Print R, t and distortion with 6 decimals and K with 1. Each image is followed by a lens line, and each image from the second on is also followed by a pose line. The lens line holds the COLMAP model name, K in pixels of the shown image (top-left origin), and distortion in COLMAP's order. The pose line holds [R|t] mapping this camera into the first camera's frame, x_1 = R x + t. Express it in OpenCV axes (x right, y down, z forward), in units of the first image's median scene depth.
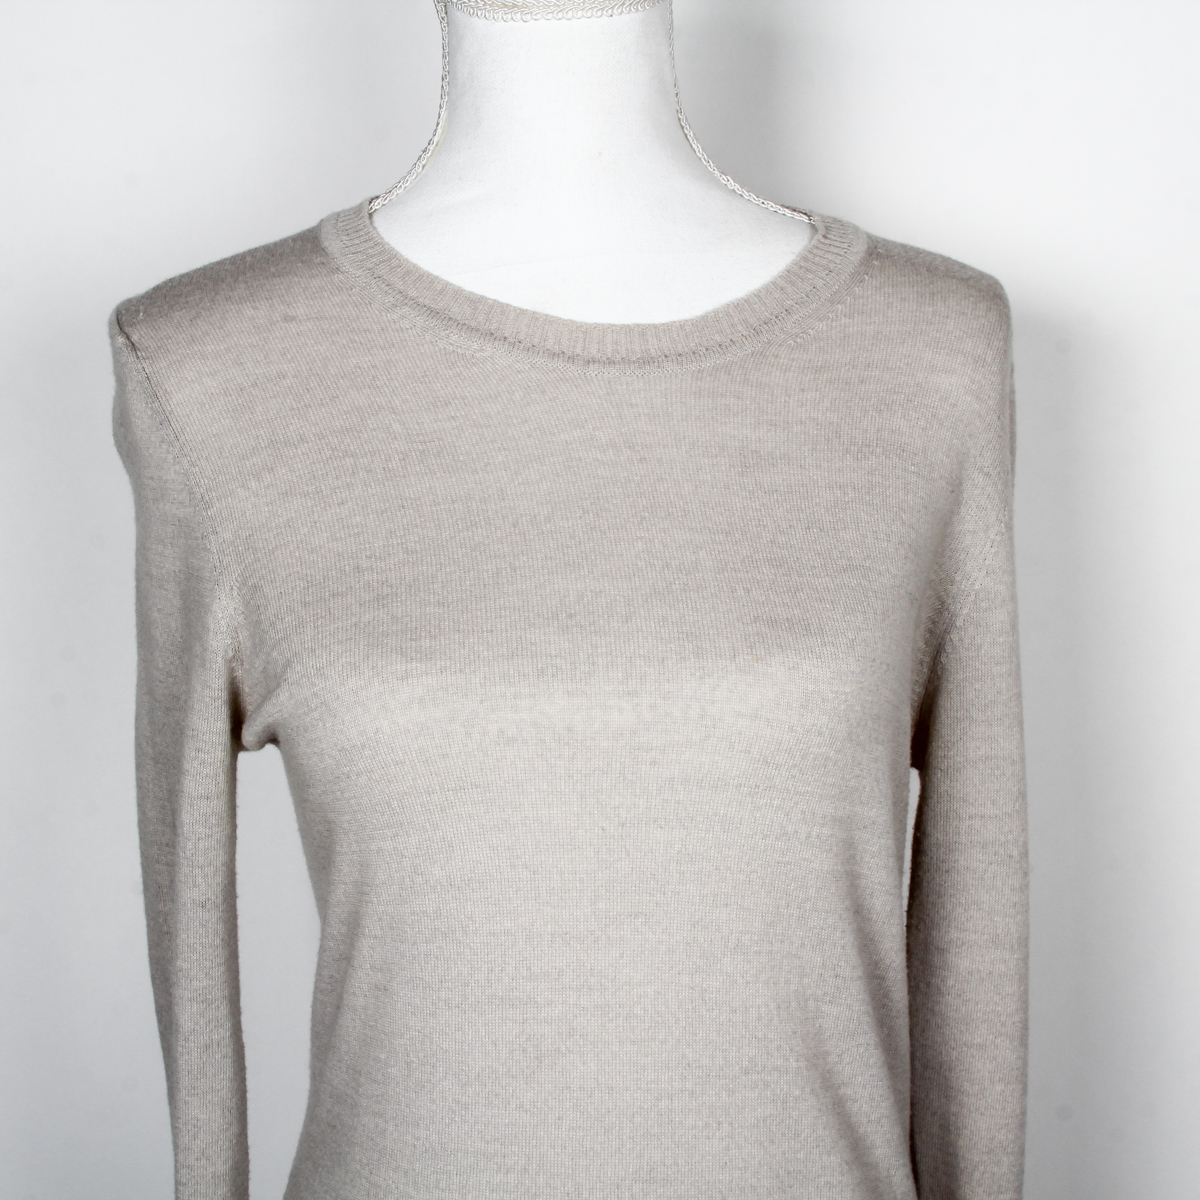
lens RADIAL K [[2006.9, 0, 600.0], [0, 2006.9, 600.0], [0, 0, 1]] dist [-0.120235, 0.002626]
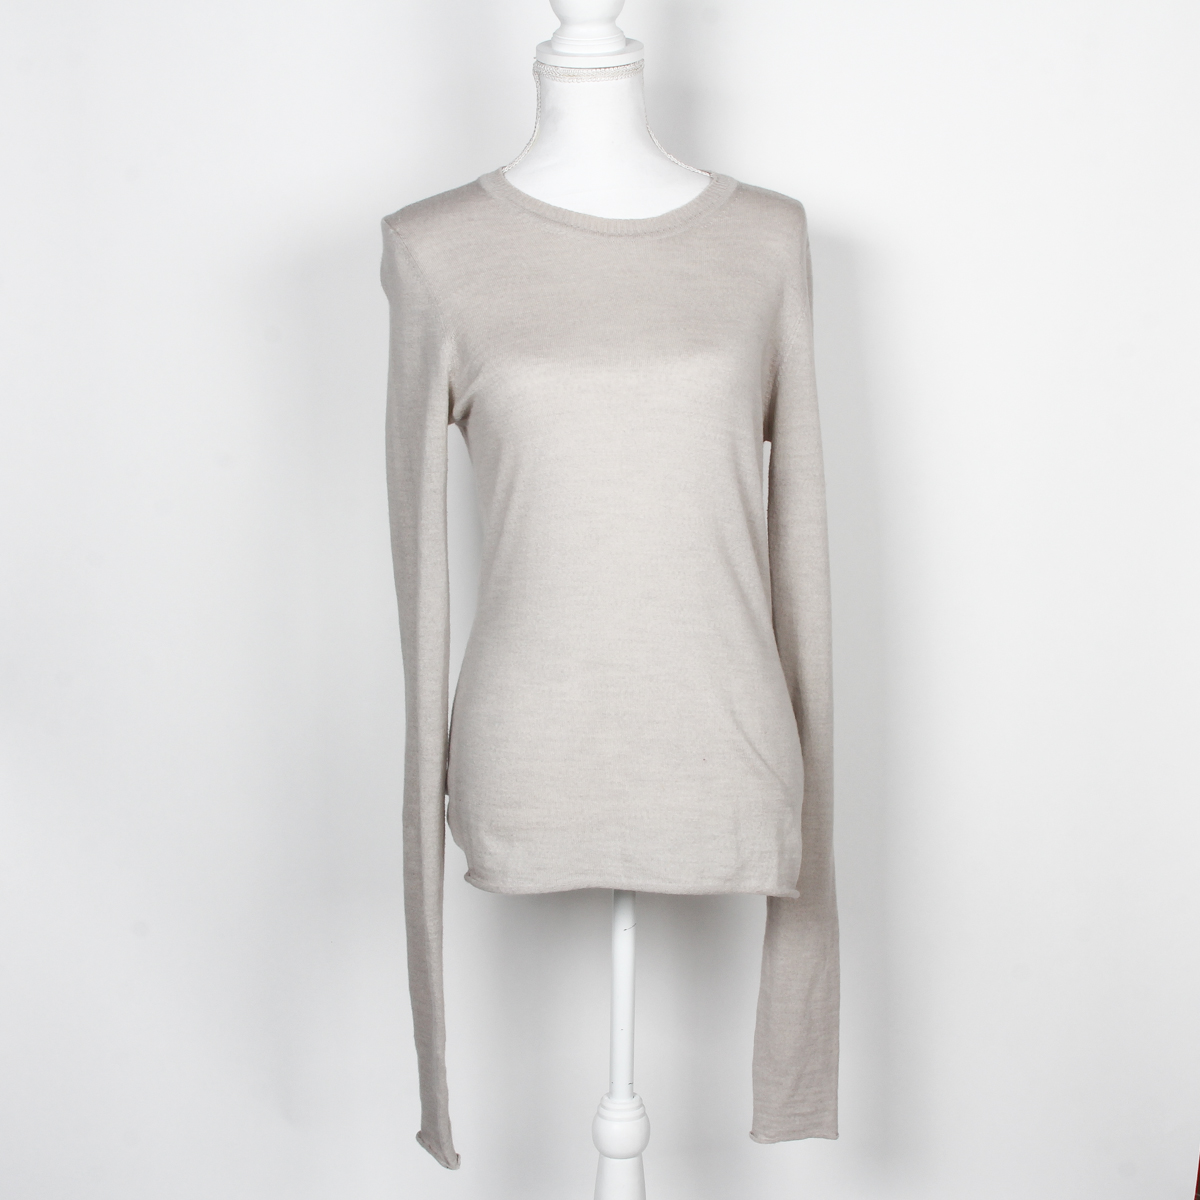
lens RADIAL K [[2030.4, 0, 600.0], [0, 2030.4, 600.0], [0, 0, 1]] dist [-0.102189, 0.075980]
pose [[0.999174, -0.022654, 0.033739, -0.098658], [0.024096, 0.998786, -0.042957, 0.368131], [-0.032725, 0.043735, 0.998507, -1.174990]]
